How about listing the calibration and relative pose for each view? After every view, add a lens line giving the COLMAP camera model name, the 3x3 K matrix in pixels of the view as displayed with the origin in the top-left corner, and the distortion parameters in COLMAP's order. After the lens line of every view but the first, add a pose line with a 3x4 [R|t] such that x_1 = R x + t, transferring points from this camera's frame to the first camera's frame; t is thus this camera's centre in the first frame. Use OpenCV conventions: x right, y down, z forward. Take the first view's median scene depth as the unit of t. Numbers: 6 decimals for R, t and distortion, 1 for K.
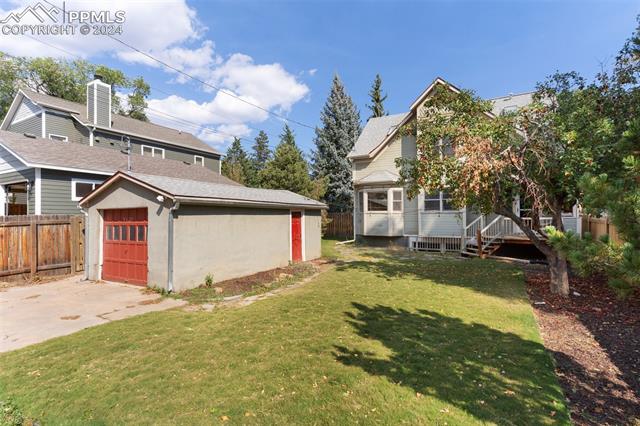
lens RADIAL K [[316.4, 0, 319.7], [0, 316.4, 214.1], [0, 0, 1]] dist [-0.002011, -0.000064]
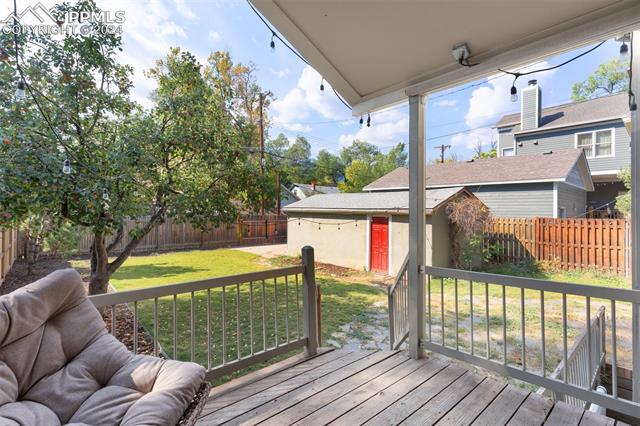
lens RADIAL K [[316.4, 0, 320.0], [0, 316.4, 213.6], [0, 0, 1]] dist [-0.002011, -0.000064]
pose [[-0.307845, 0.007494, -0.951407, 0.610879], [0.010317, 0.999936, 0.004537, -0.017577], [0.951381, -0.008419, -0.307903, 0.801867]]
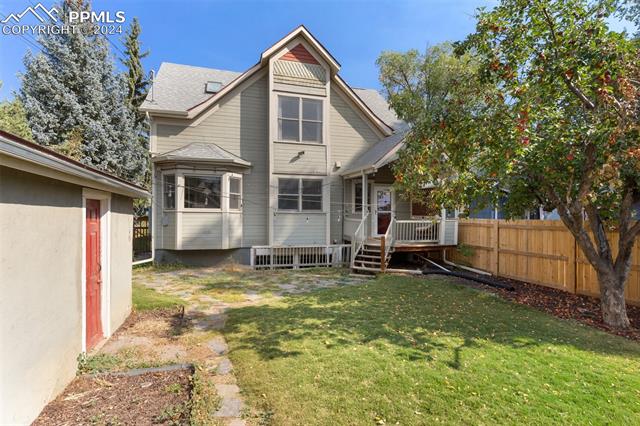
lens RADIAL K [[326.0, 0, 319.3], [0, 326.0, 215.2], [0, 0, 1]] dist [0.004121, 0.001438]
pose [[0.690690, 0.017881, 0.722930, -0.115229], [-0.012920, 0.999840, -0.012386, 0.008288], [-0.723035, -0.000785, 0.690811, 0.418575]]
